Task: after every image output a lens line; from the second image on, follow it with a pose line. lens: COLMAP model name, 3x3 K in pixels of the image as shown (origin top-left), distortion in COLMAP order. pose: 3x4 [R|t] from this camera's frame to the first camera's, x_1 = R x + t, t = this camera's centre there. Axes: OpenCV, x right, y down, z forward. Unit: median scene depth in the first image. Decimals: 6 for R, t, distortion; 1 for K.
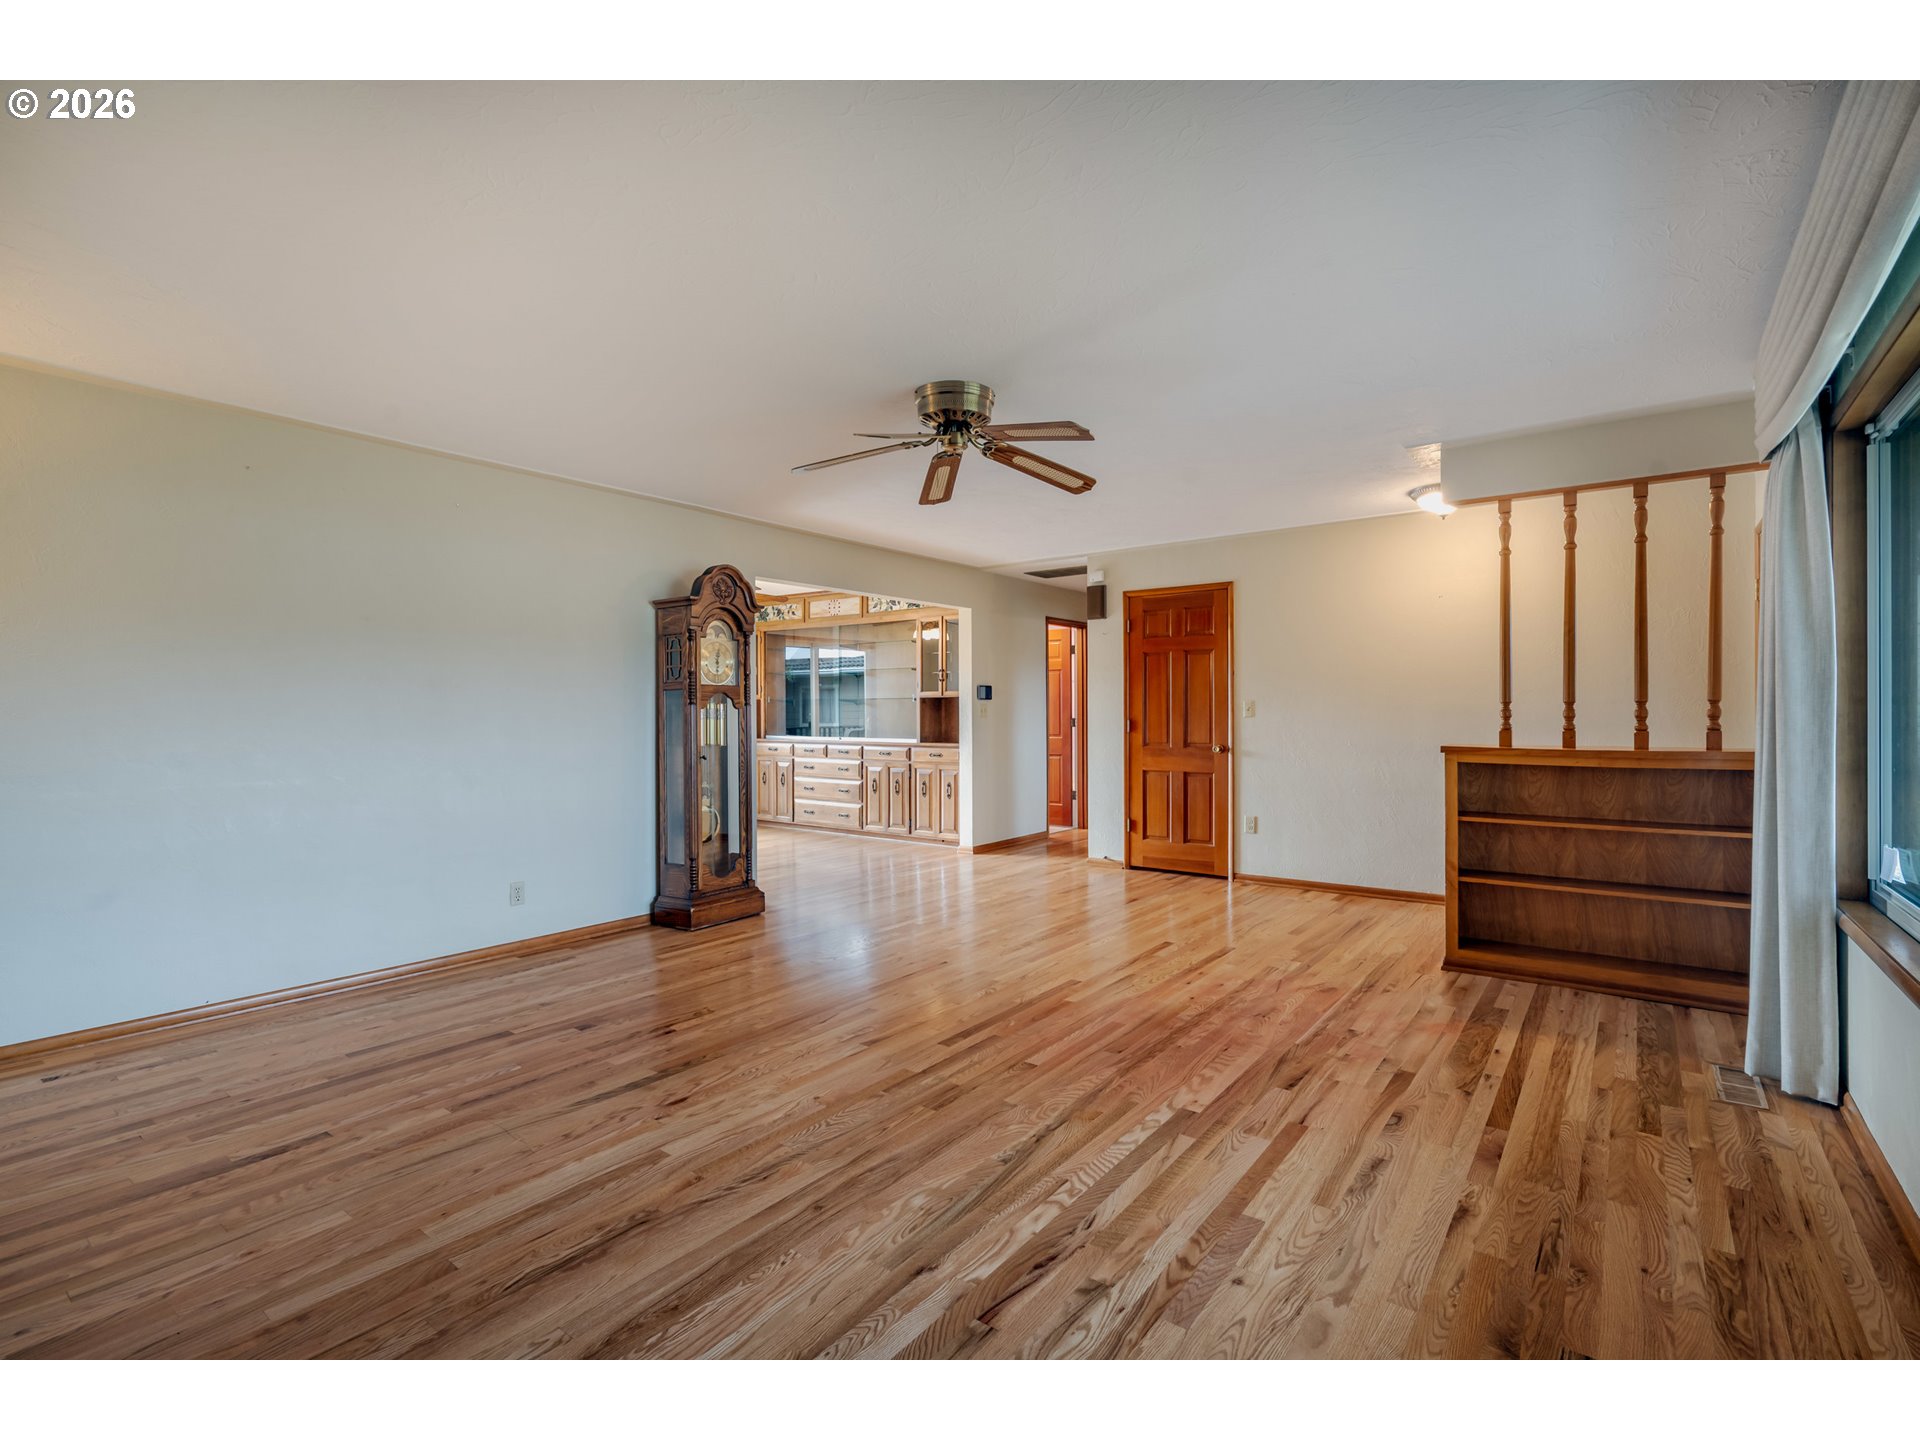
lens RADIAL K [[881.6, 0, 944.9], [0, 881.6, 730.5], [0, 0, 1]] dist [0.000146, 0.000357]
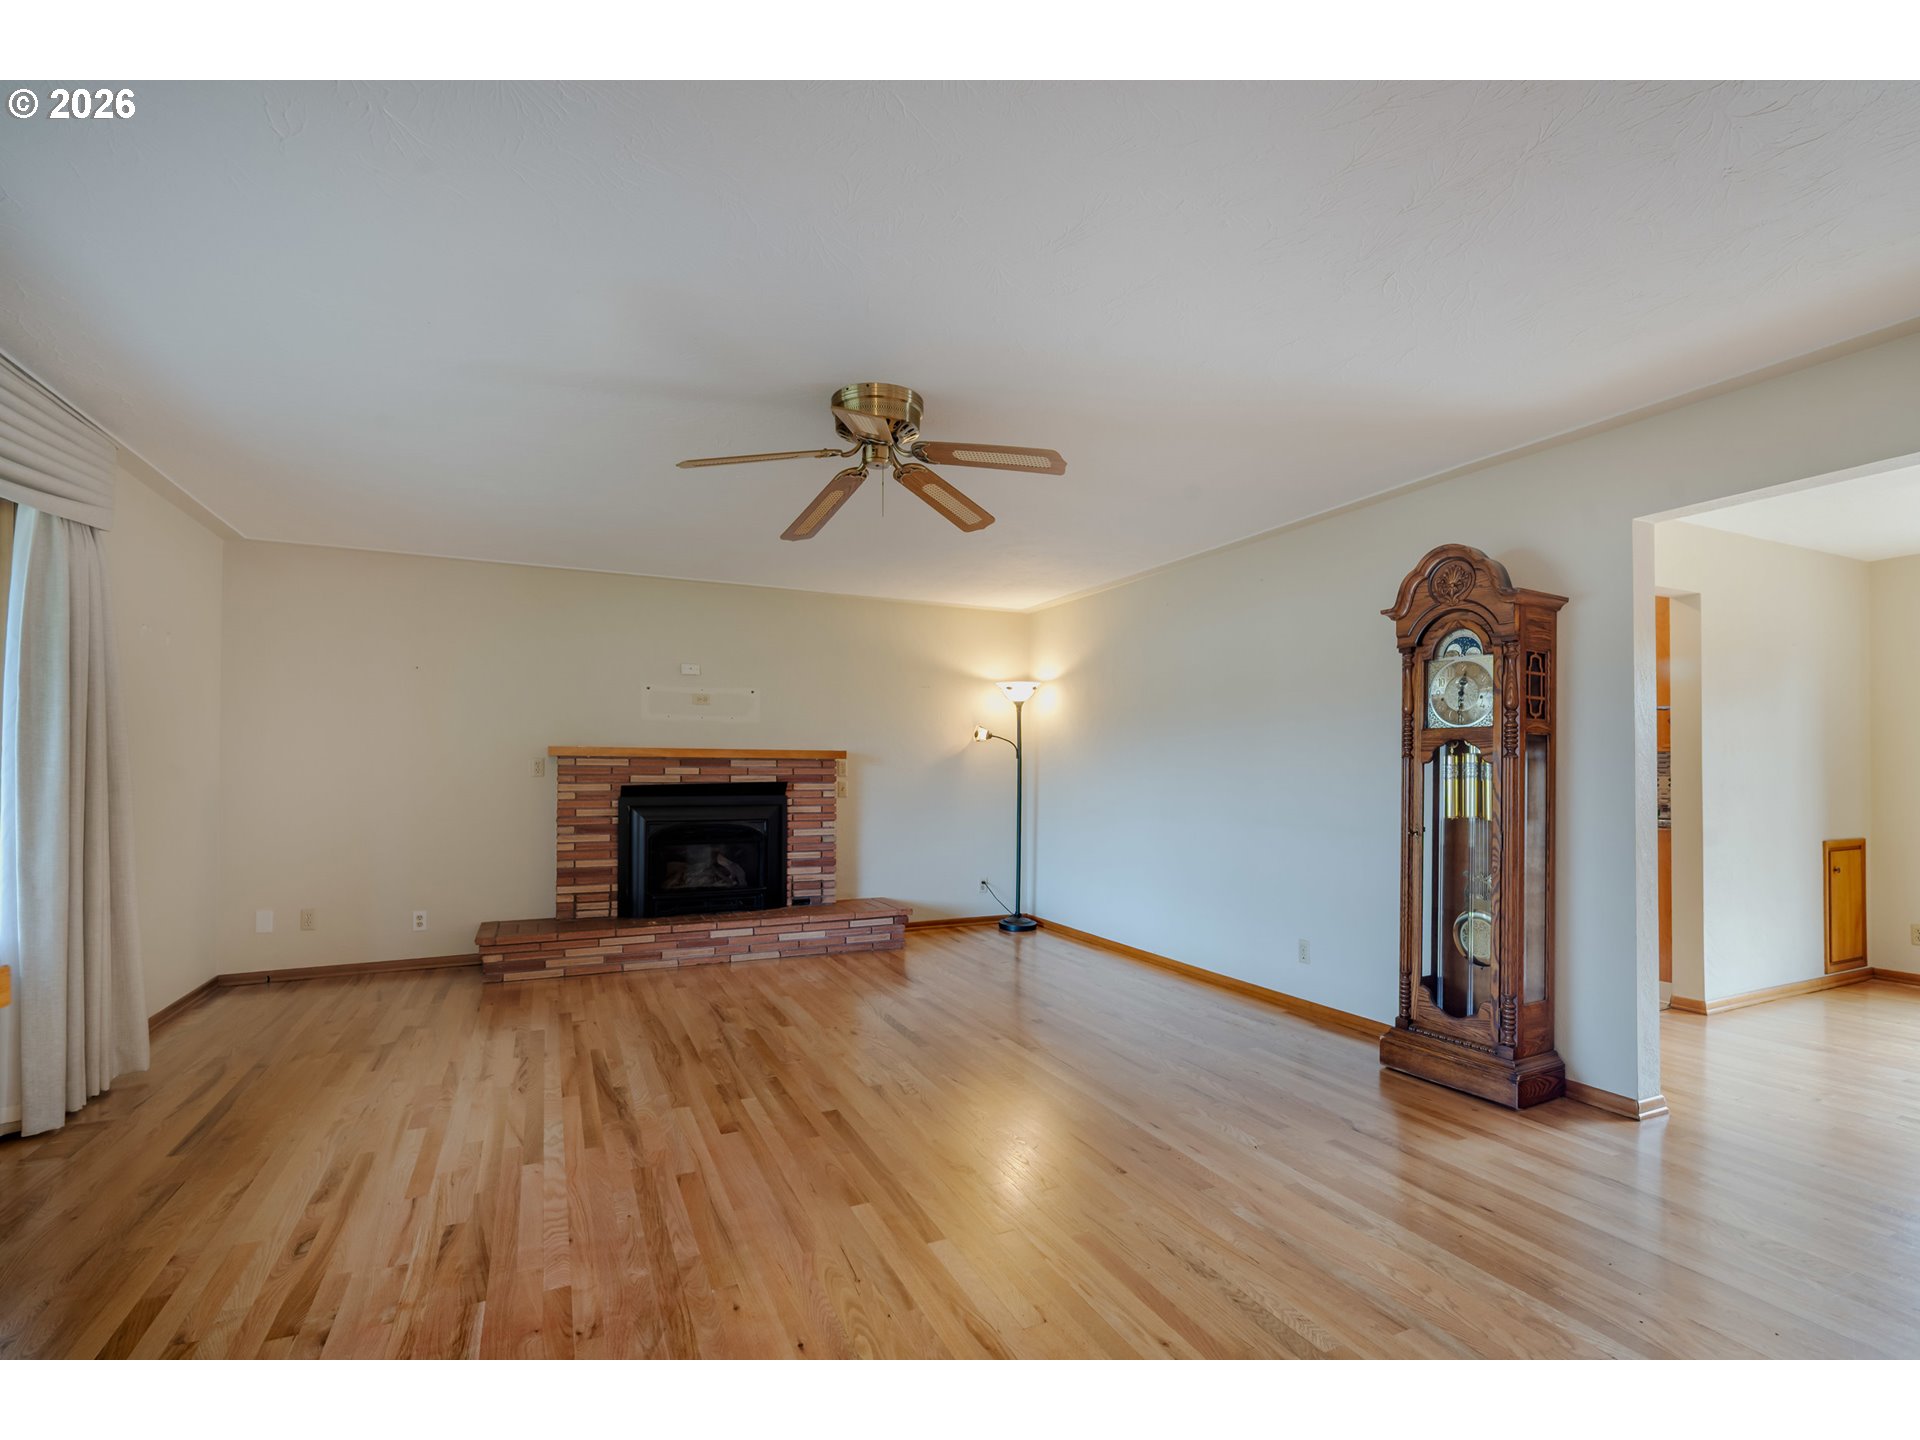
lens RADIAL K [[881.6, 0, 978.0], [0, 881.6, 762.7], [0, 0, 1]] dist [0.000146, 0.000357]
pose [[-0.428898, -0.004752, -0.903340, 0.325528], [-0.021558, 0.999755, 0.004976, -0.013207], [0.903095, 0.021608, -0.428896, 0.631042]]
